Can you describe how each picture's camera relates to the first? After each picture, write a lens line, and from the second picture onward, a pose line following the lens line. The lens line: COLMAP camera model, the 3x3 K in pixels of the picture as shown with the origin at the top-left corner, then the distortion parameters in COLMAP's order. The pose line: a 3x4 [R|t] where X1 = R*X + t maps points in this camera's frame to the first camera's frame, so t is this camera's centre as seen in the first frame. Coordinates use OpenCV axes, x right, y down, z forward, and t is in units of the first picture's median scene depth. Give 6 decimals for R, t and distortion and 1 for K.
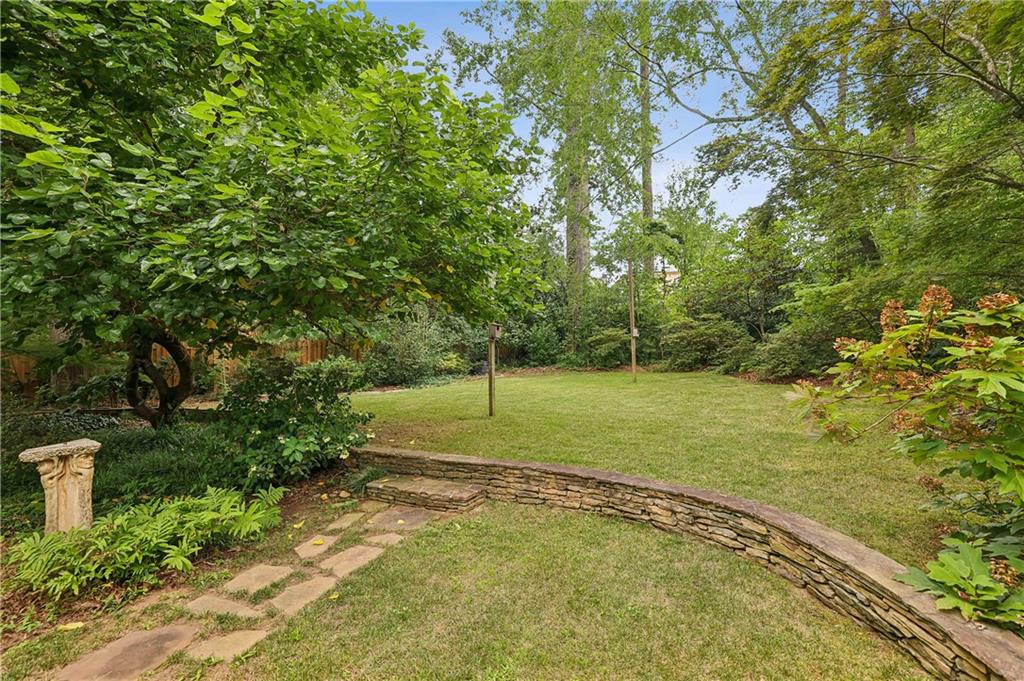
lens RADIAL K [[442.5, 0, 513.9], [0, 442.5, 341.3], [0, 0, 1]] dist [-0.024814, 0.002343]
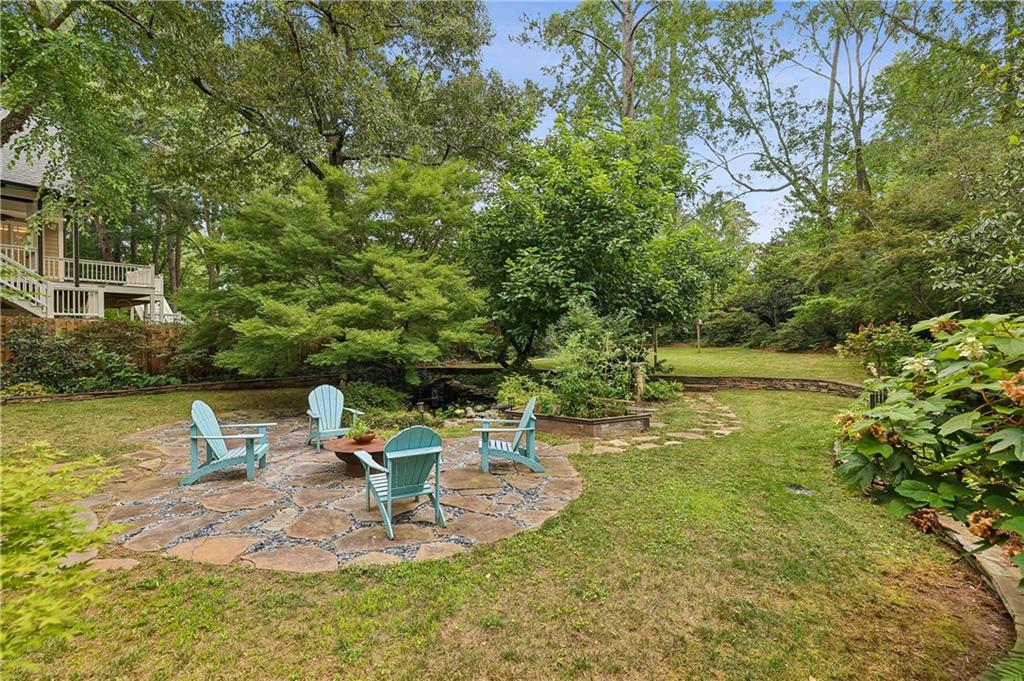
lens RADIAL K [[442.5, 0, 510.0], [0, 442.5, 339.6], [0, 0, 1]] dist [-0.024814, 0.002343]
pose [[0.998332, 0.001111, 0.057715, -0.563728], [-0.003571, 0.999089, 0.042533, -0.023332], [-0.057615, -0.042668, 0.997427, -0.613607]]
